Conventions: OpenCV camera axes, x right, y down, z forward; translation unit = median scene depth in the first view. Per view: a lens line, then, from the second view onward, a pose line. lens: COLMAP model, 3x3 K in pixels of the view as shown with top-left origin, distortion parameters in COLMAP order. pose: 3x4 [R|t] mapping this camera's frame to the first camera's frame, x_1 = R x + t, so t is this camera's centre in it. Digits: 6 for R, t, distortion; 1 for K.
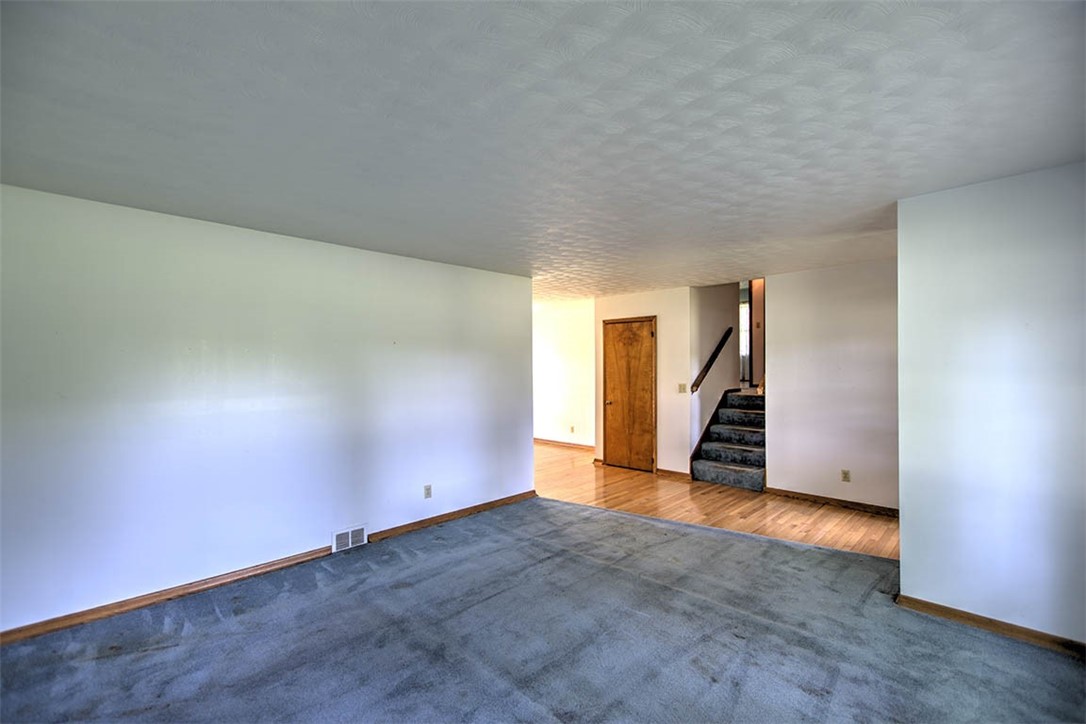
lens RADIAL K [[472.4, 0, 543.2], [0, 472.4, 367.7], [0, 0, 1]] dist [-0.000044, 0.000000]
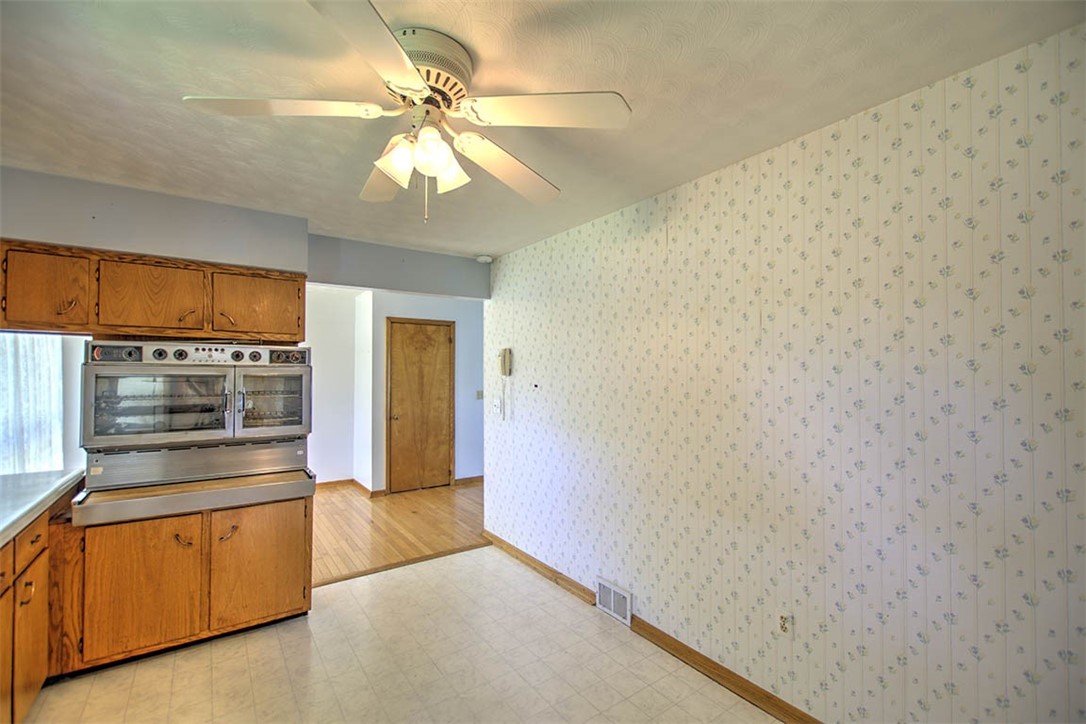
lens RADIAL K [[472.4, 0, 542.8], [0, 472.4, 363.7], [0, 0, 1]] dist [-0.000044, 0.000000]
pose [[0.199445, 0.027128, 0.979534, -0.648468], [0.000757, 0.999612, -0.027839, 0.003814], [-0.979909, 0.006294, 0.199347, 0.602364]]
